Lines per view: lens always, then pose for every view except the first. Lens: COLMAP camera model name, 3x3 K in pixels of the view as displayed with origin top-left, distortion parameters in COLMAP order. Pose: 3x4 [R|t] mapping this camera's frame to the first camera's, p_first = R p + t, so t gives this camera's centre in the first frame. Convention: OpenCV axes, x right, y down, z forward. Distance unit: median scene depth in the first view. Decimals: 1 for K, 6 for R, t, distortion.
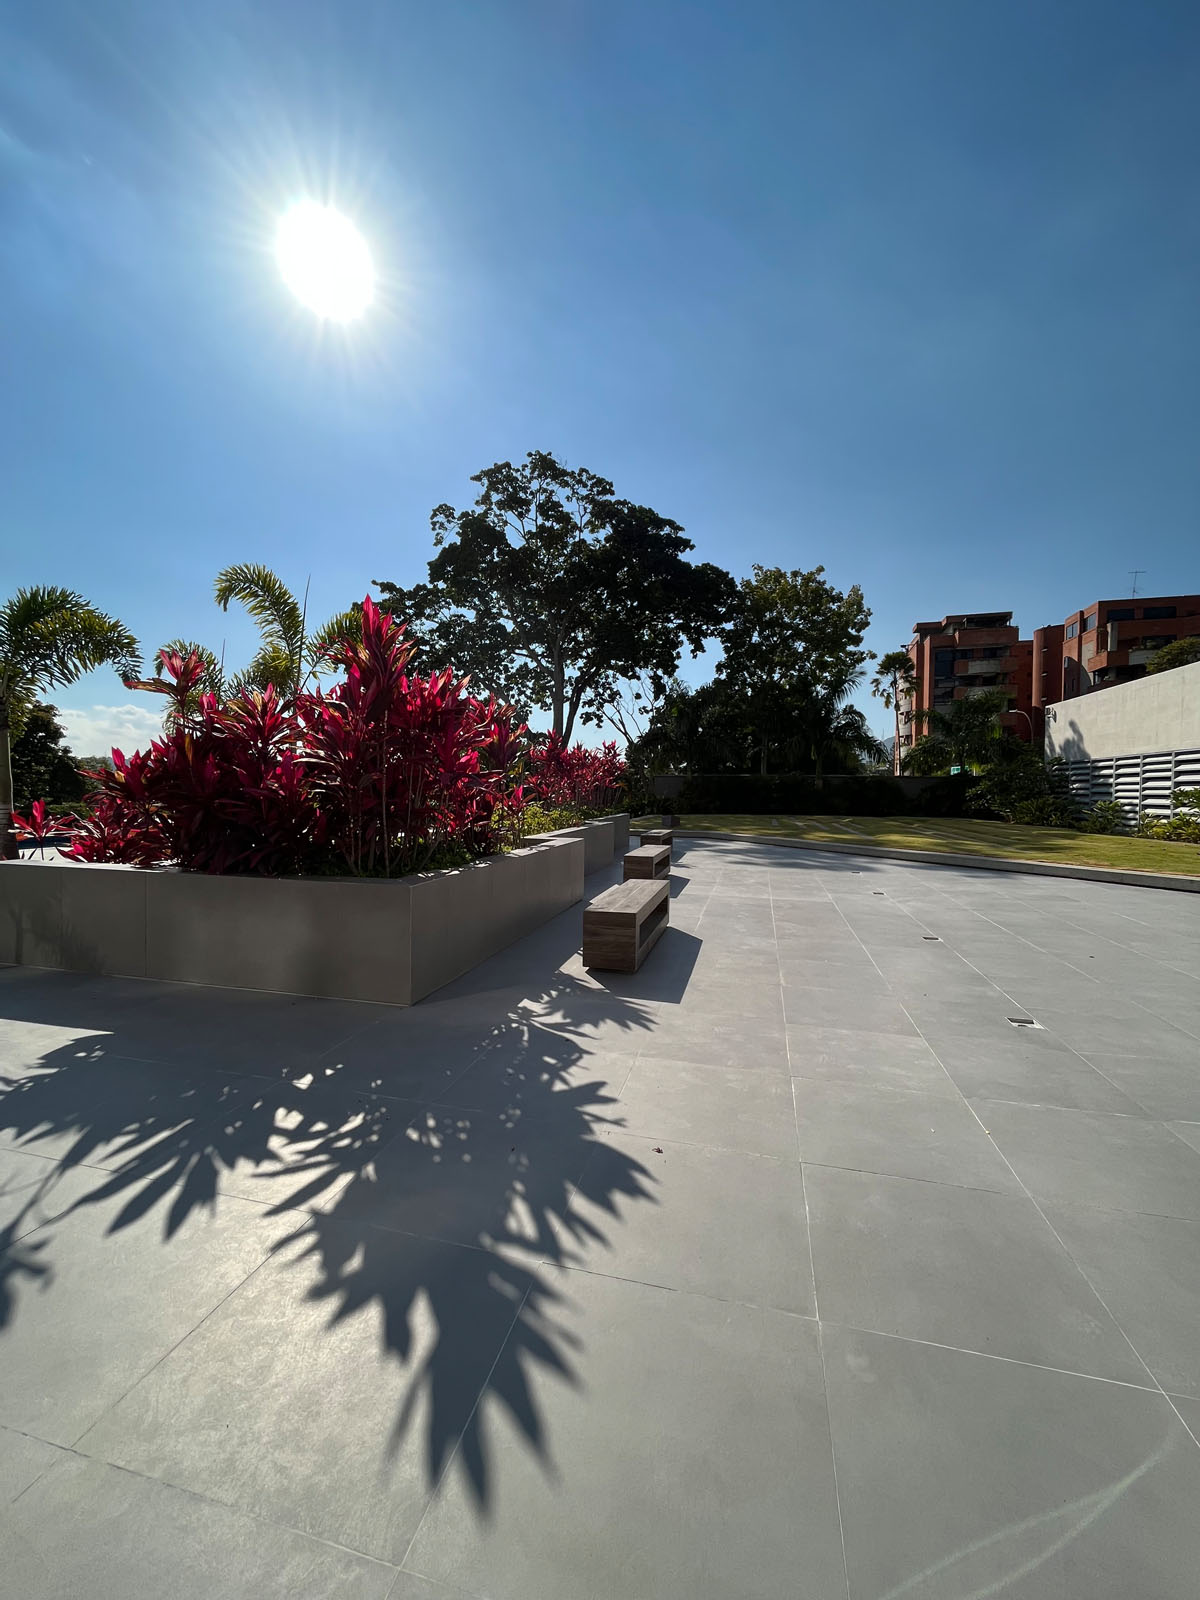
lens RADIAL K [[645.3, 0, 596.2], [0, 645.3, 803.2], [0, 0, 1]] dist [-0.001712, 0.000464]
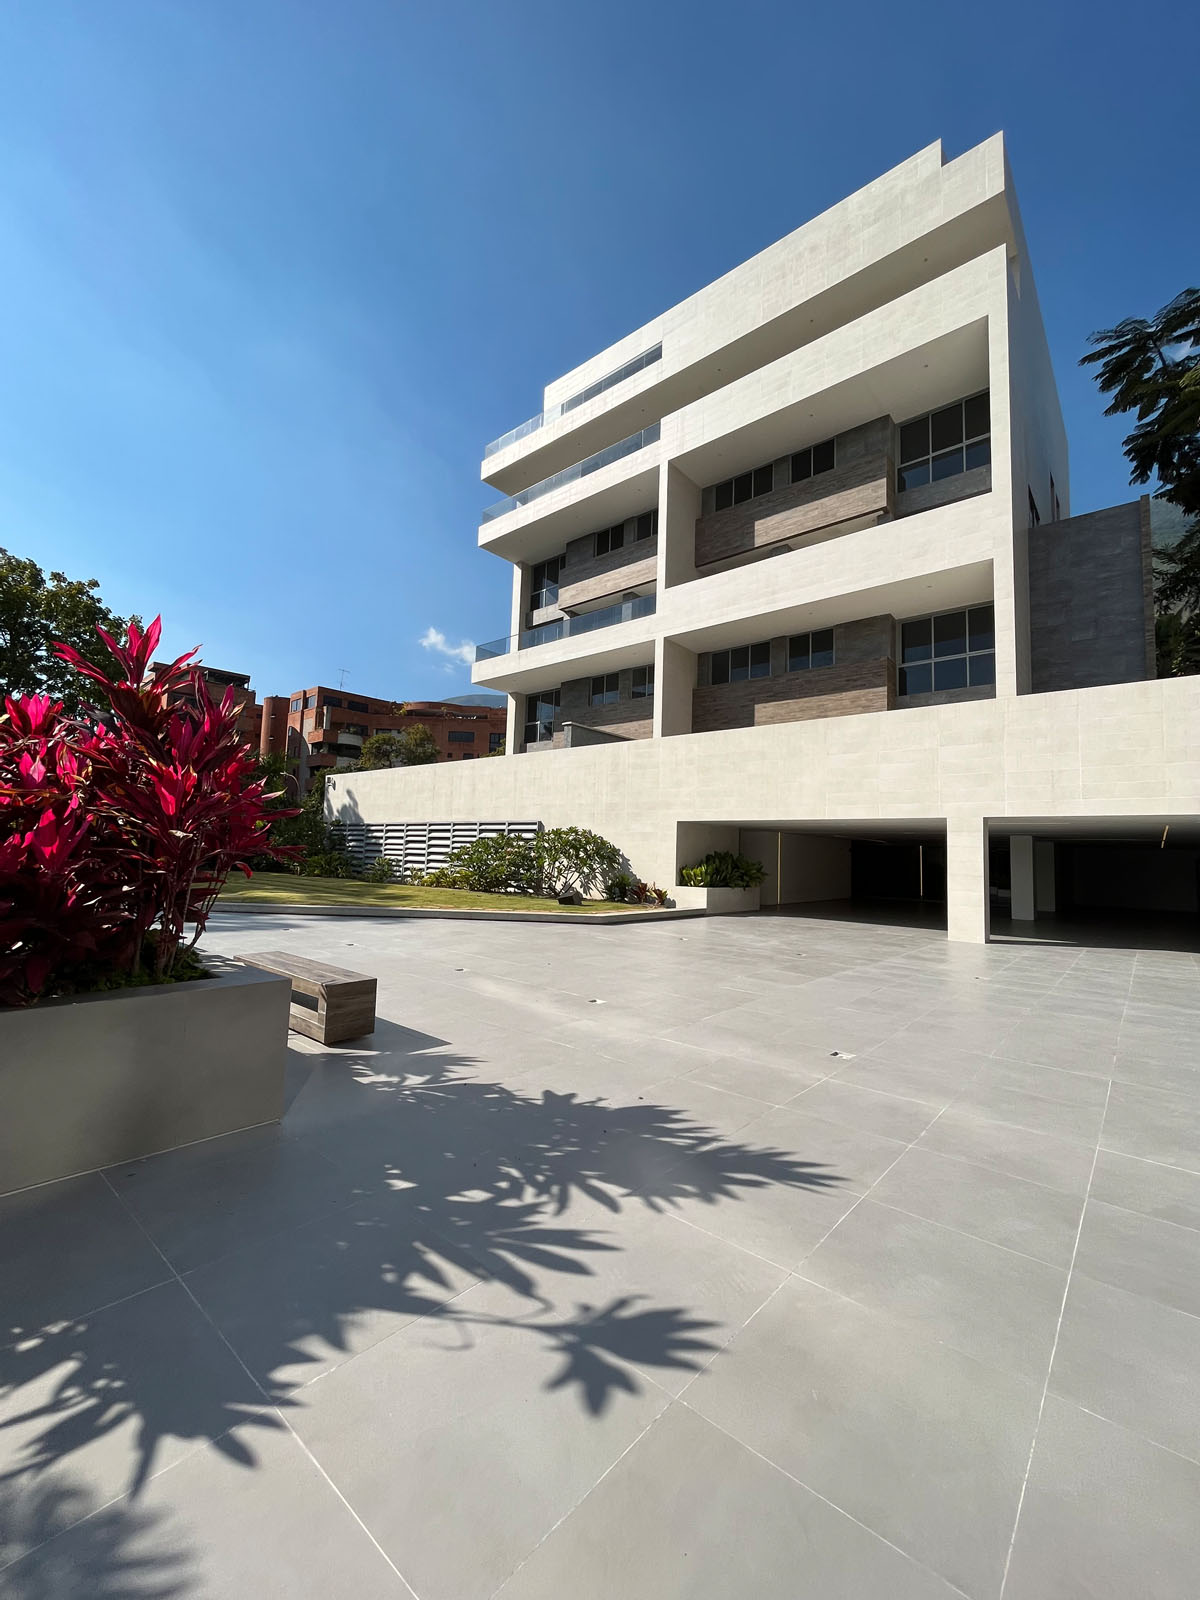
lens RADIAL K [[645.3, 0, 596.2], [0, 645.3, 798.8], [0, 0, 1]] dist [-0.001712, 0.000464]
pose [[0.445713, 0.084998, 0.891132, -0.966725], [-0.010126, 0.995897, -0.089926, -0.044807], [-0.895119, 0.031057, 0.444745, 0.231187]]
